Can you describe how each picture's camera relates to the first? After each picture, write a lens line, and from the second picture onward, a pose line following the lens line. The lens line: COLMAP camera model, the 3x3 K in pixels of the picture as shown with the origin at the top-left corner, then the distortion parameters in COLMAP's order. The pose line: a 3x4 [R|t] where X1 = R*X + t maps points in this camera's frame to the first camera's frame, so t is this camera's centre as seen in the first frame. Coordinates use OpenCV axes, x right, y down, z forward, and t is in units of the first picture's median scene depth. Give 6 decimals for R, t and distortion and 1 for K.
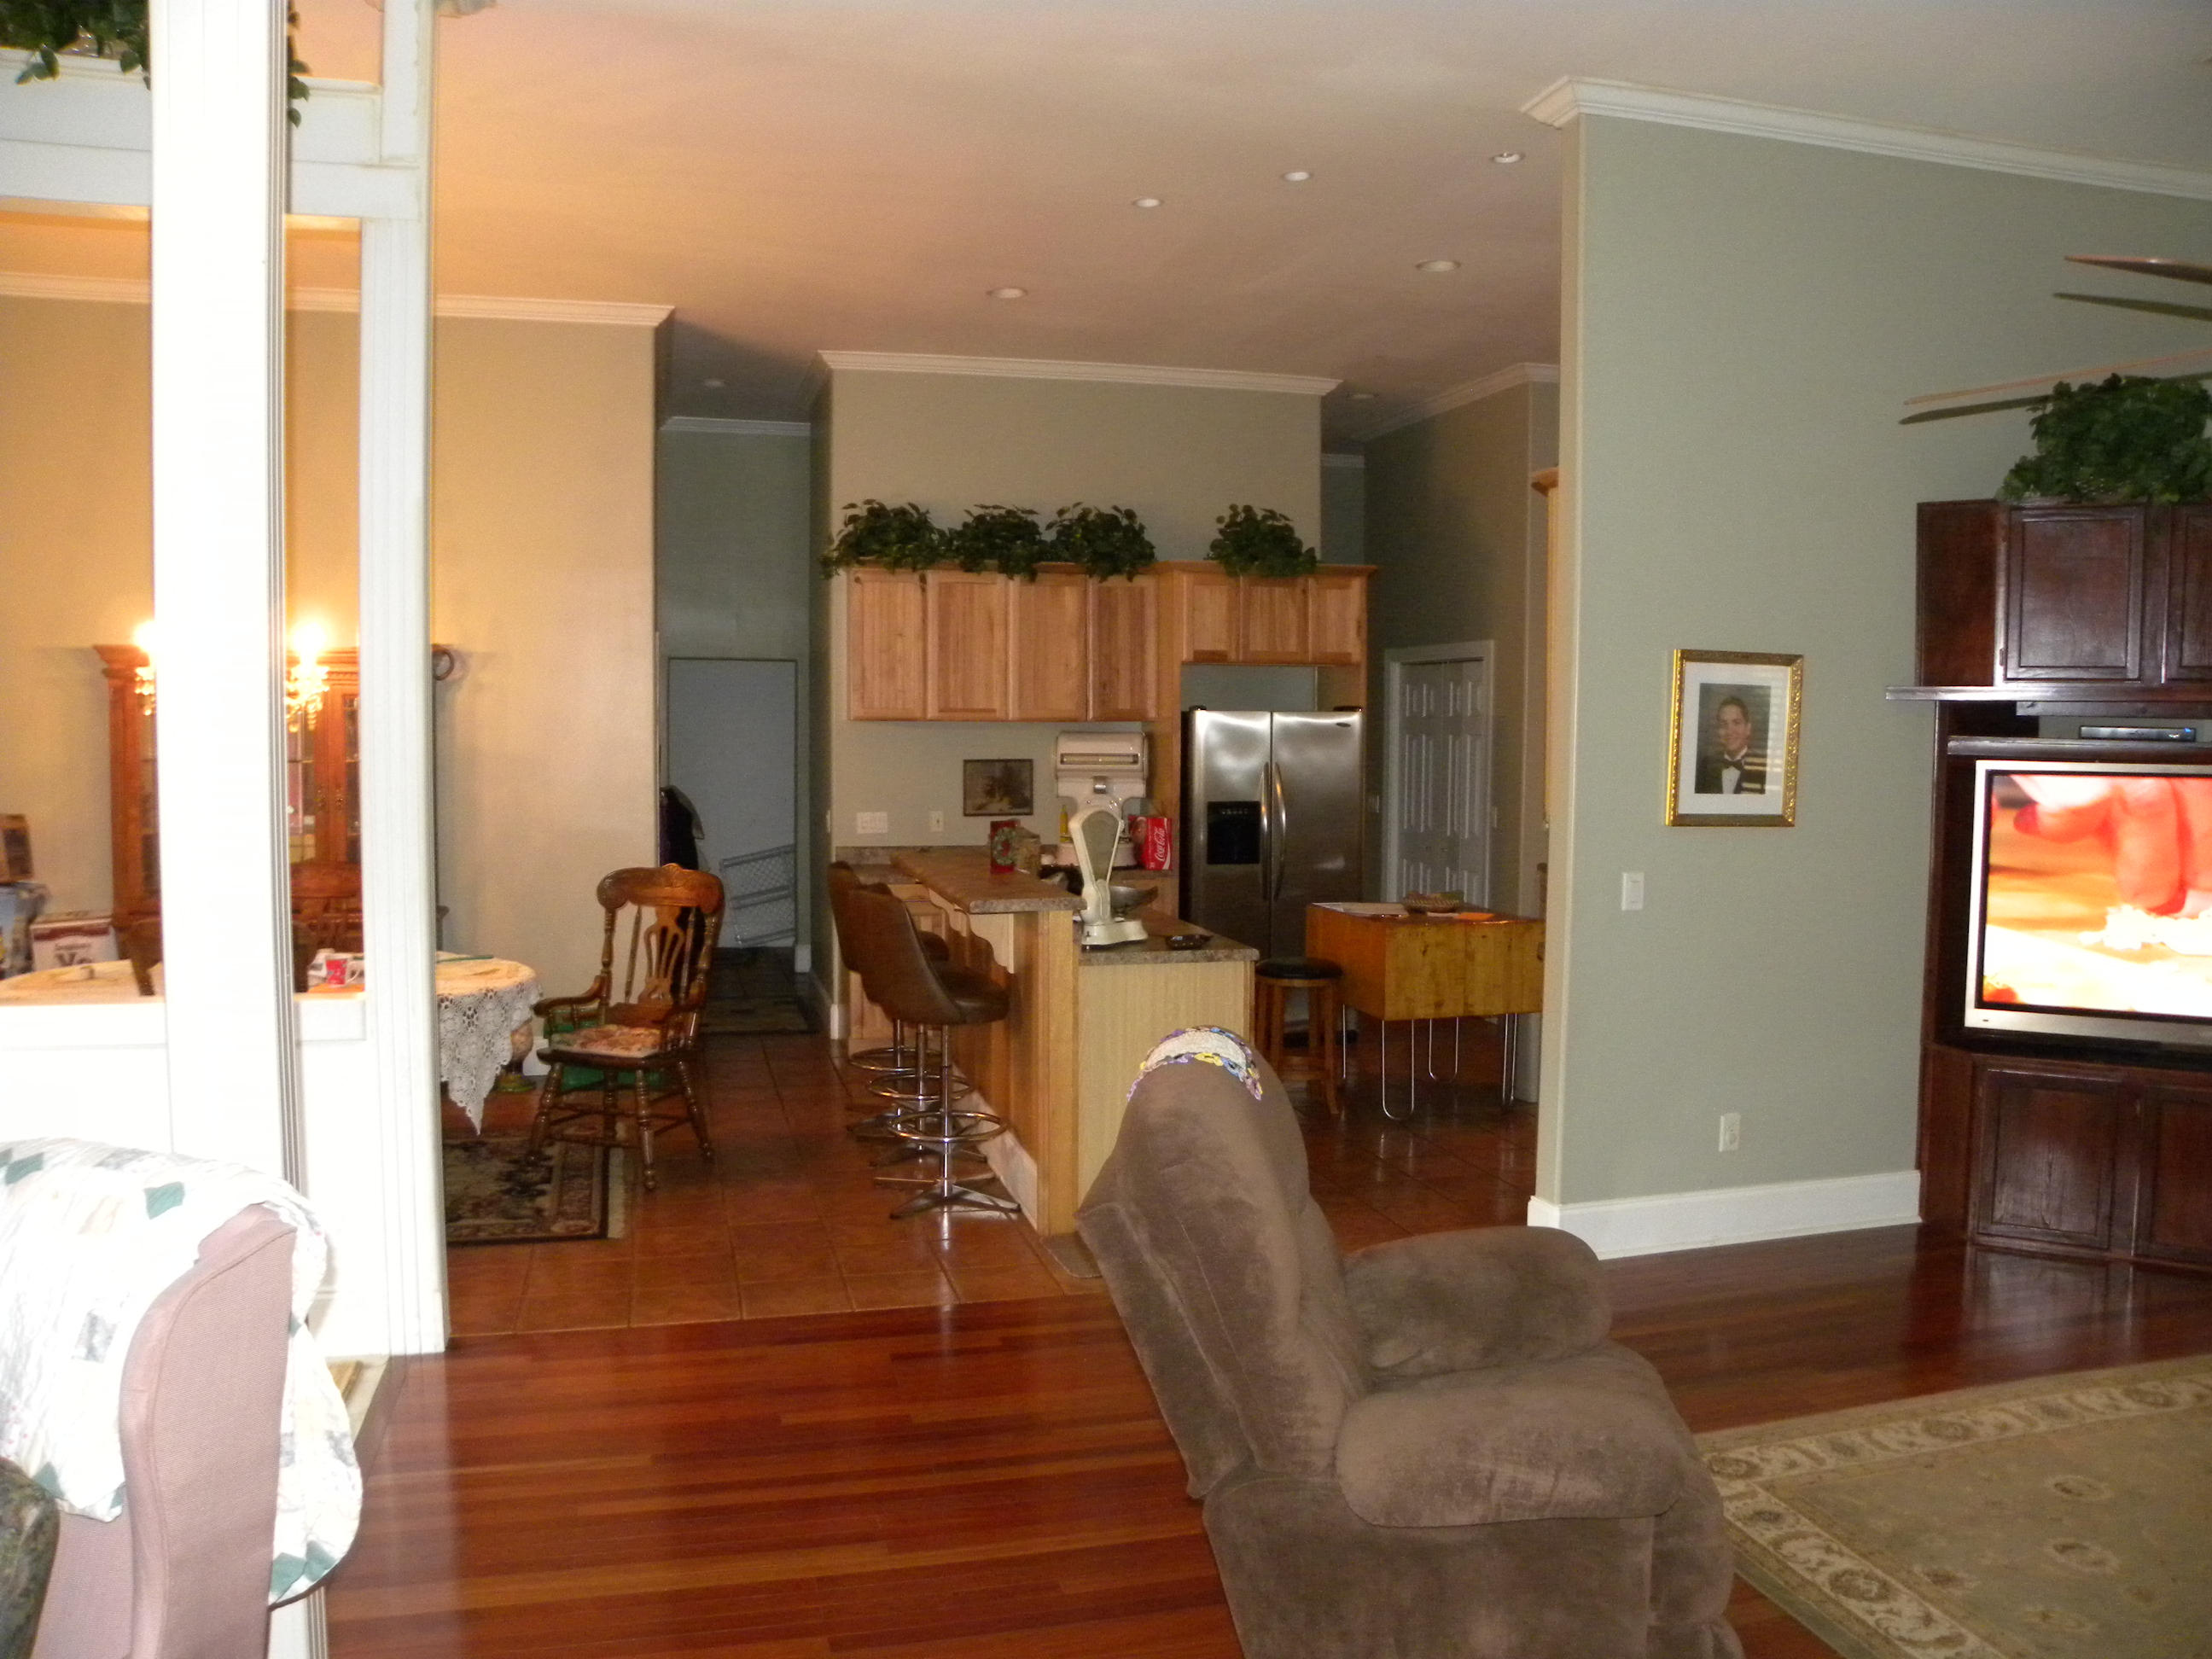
lens RADIAL K [[1665.0, 0, 1104.3], [0, 1665.0, 830.3], [0, 0, 1]] dist [-0.146759, 0.082655]
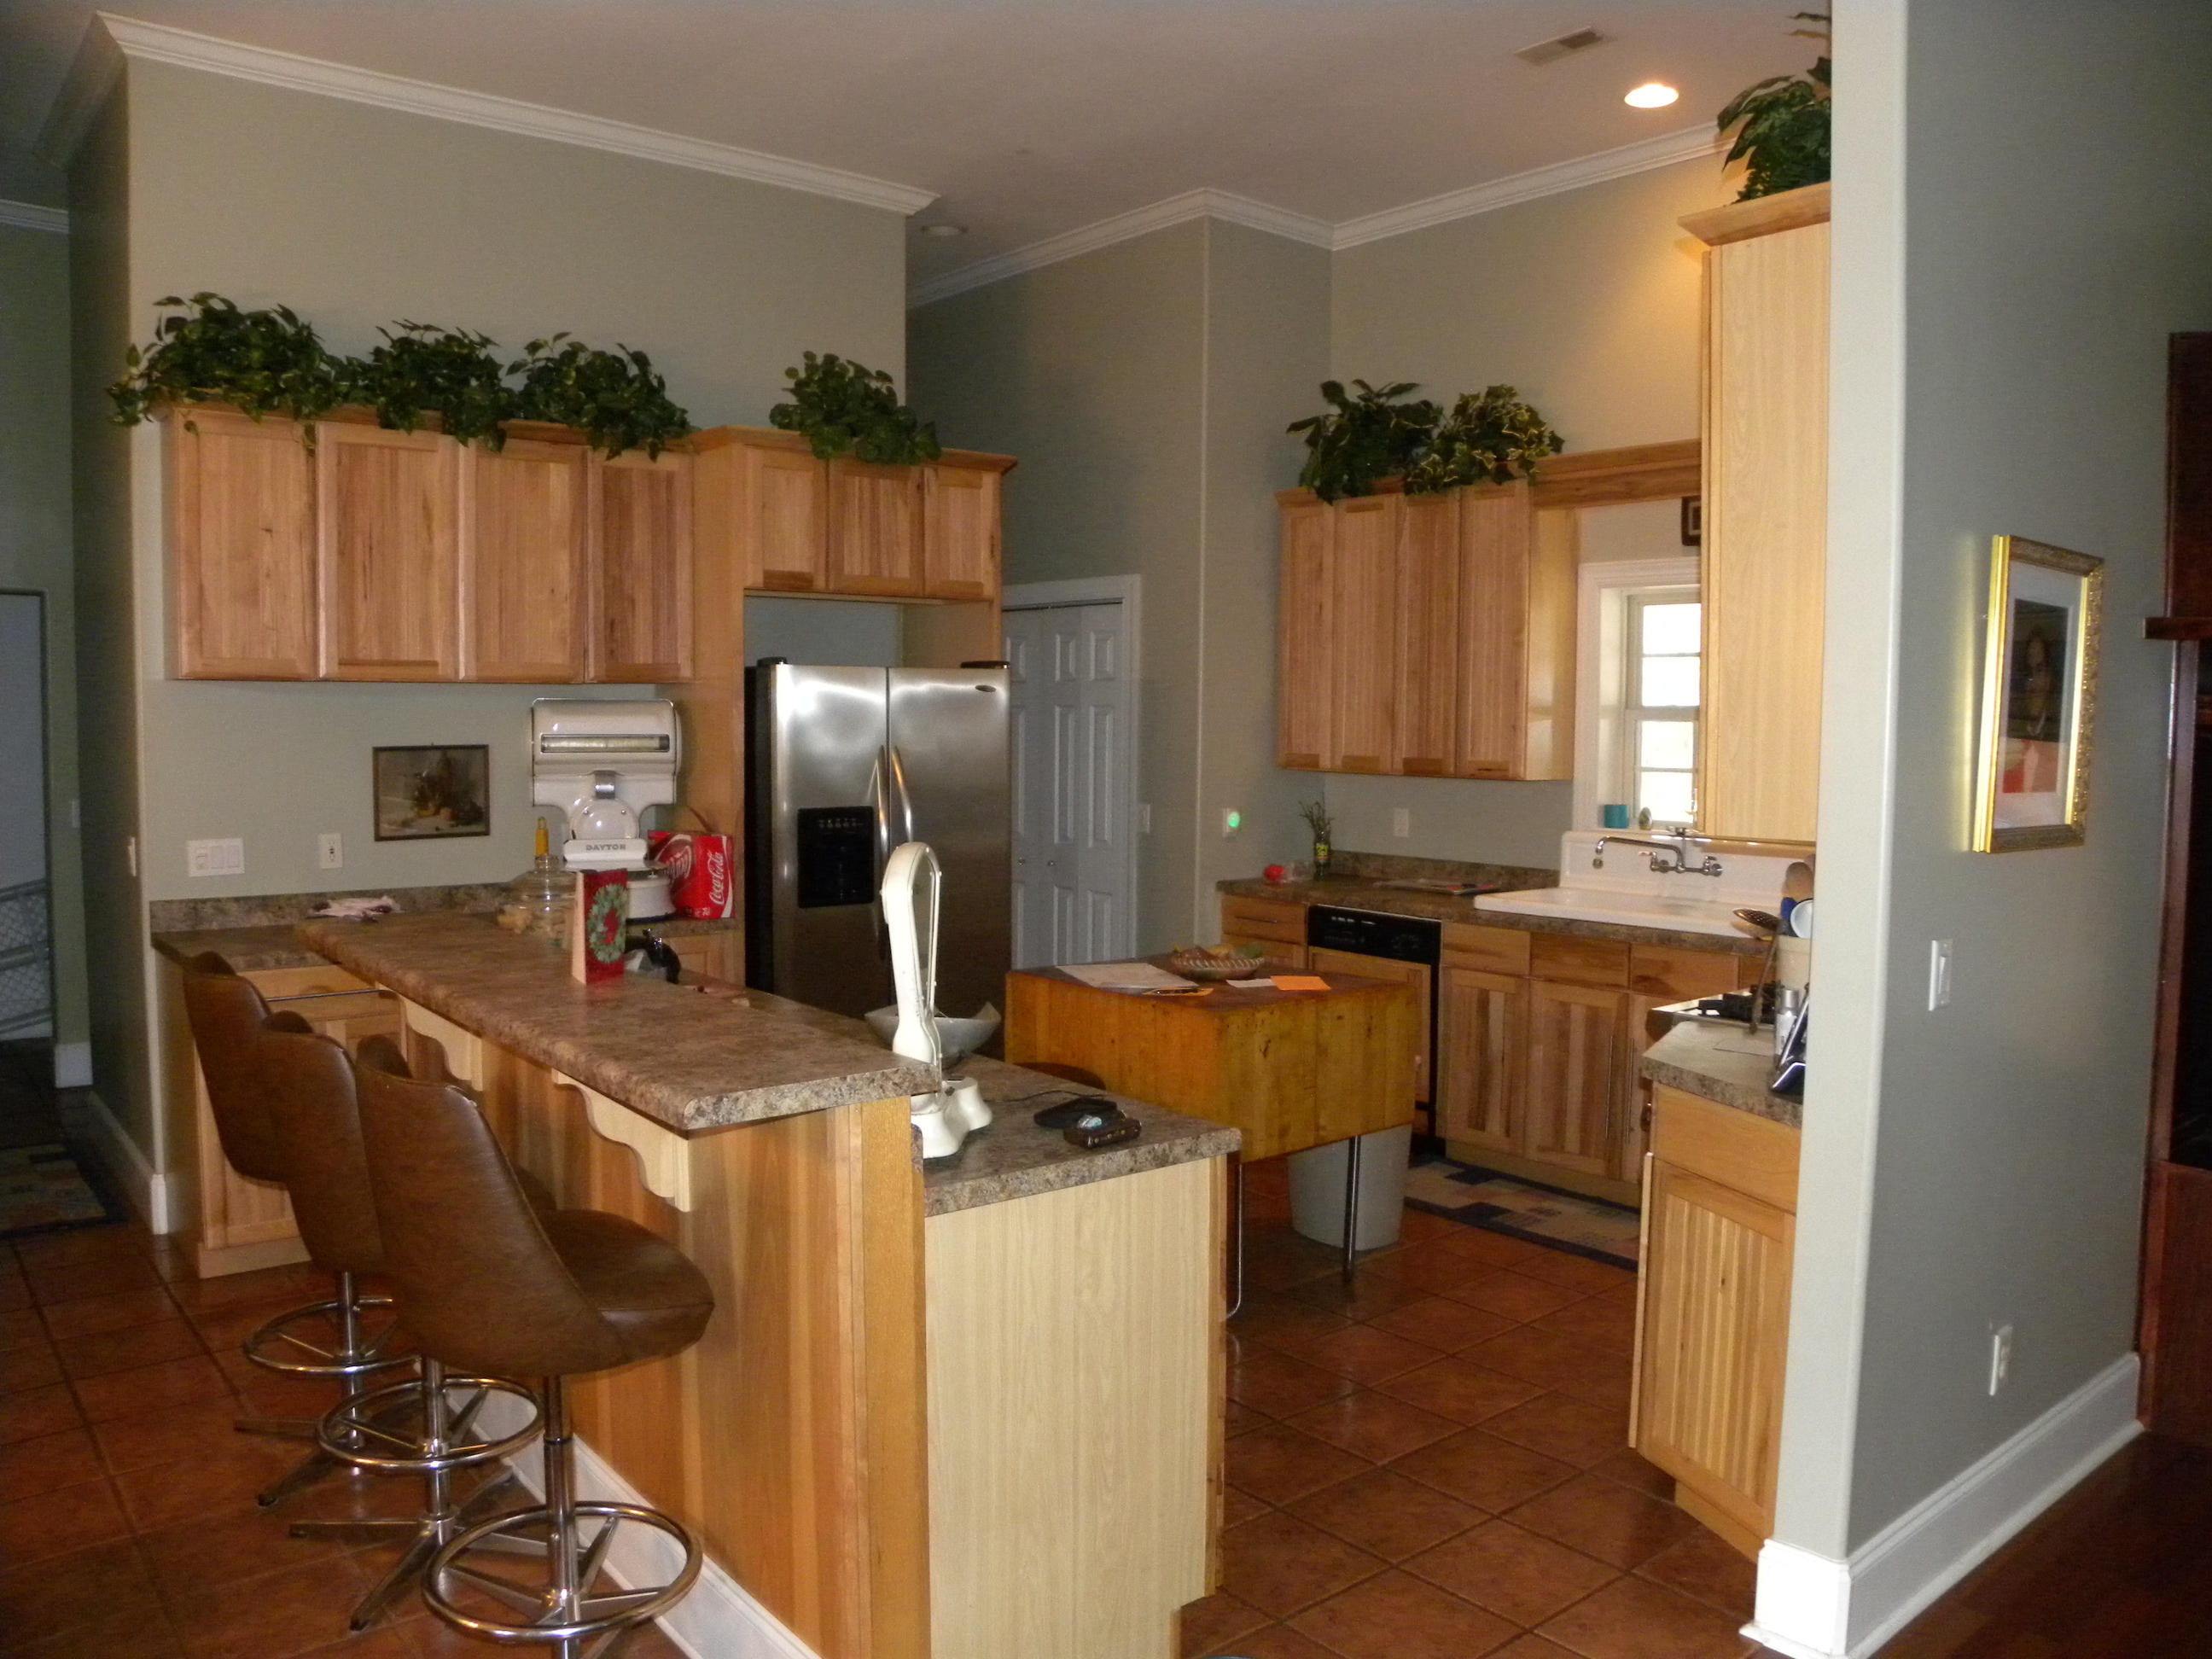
lens RADIAL K [[1665.0, 0, 1099.7], [0, 1665.0, 835.1], [0, 0, 1]] dist [-0.146759, 0.082655]
pose [[0.910232, -0.029325, 0.413060, -0.091514], [0.024138, 0.999551, 0.017772, -0.015248], [-0.413396, -0.006206, 0.910530, 0.368160]]
